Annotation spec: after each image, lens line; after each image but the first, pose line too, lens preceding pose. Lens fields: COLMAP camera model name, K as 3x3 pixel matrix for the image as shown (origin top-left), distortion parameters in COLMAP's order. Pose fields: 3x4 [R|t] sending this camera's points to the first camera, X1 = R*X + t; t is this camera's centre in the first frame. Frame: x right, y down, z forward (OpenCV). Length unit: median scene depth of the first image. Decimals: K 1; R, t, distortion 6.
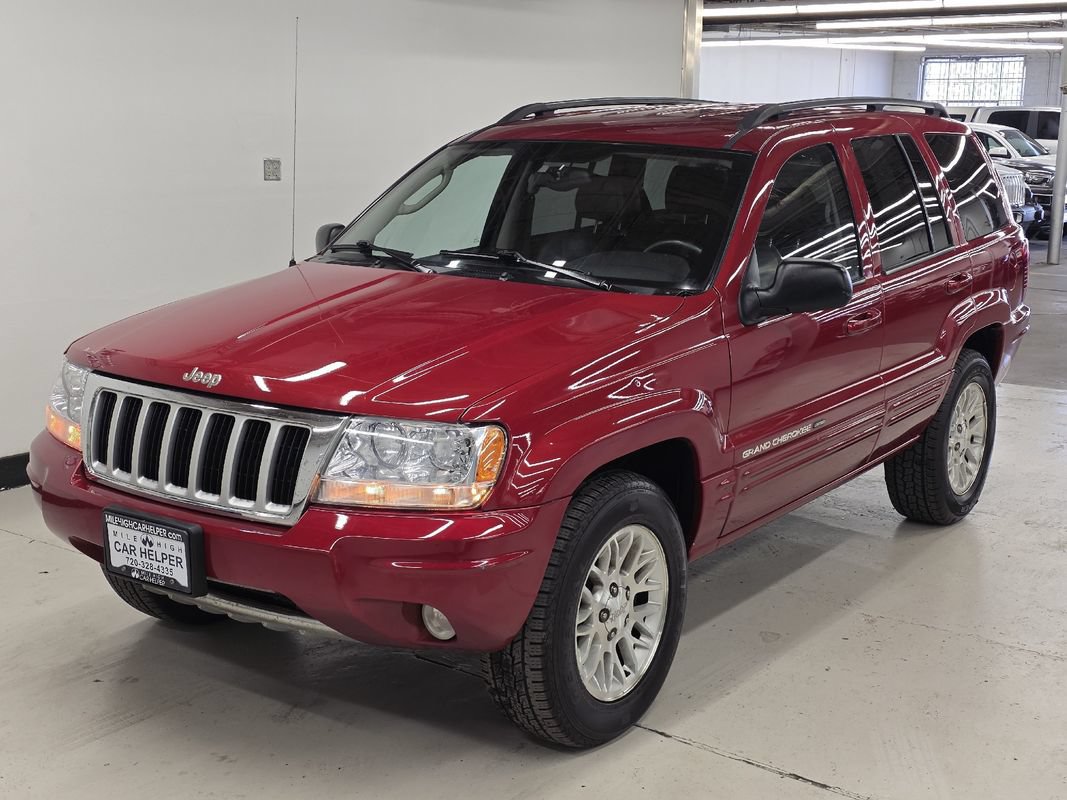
lens RADIAL K [[1454.5, 0, 564.2], [0, 1454.5, 458.5], [0, 0, 1]] dist [0.062021, 0.000000]
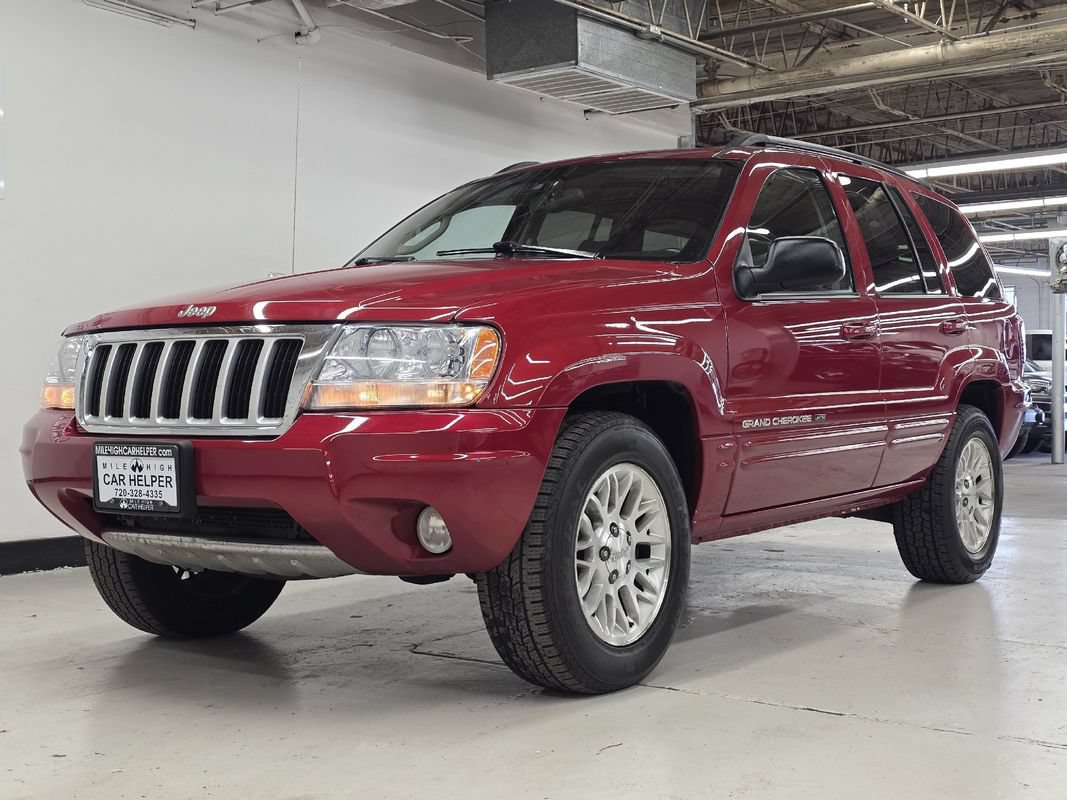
lens RADIAL K [[1454.5, 0, 560.4], [0, 1454.5, 487.7], [0, 0, 1]] dist [0.062021, 0.000000]
pose [[0.999703, -0.022749, -0.008779, 0.007488], [0.020858, 0.984290, -0.175320, 0.240364], [0.012630, 0.175085, 0.984472, 0.037453]]
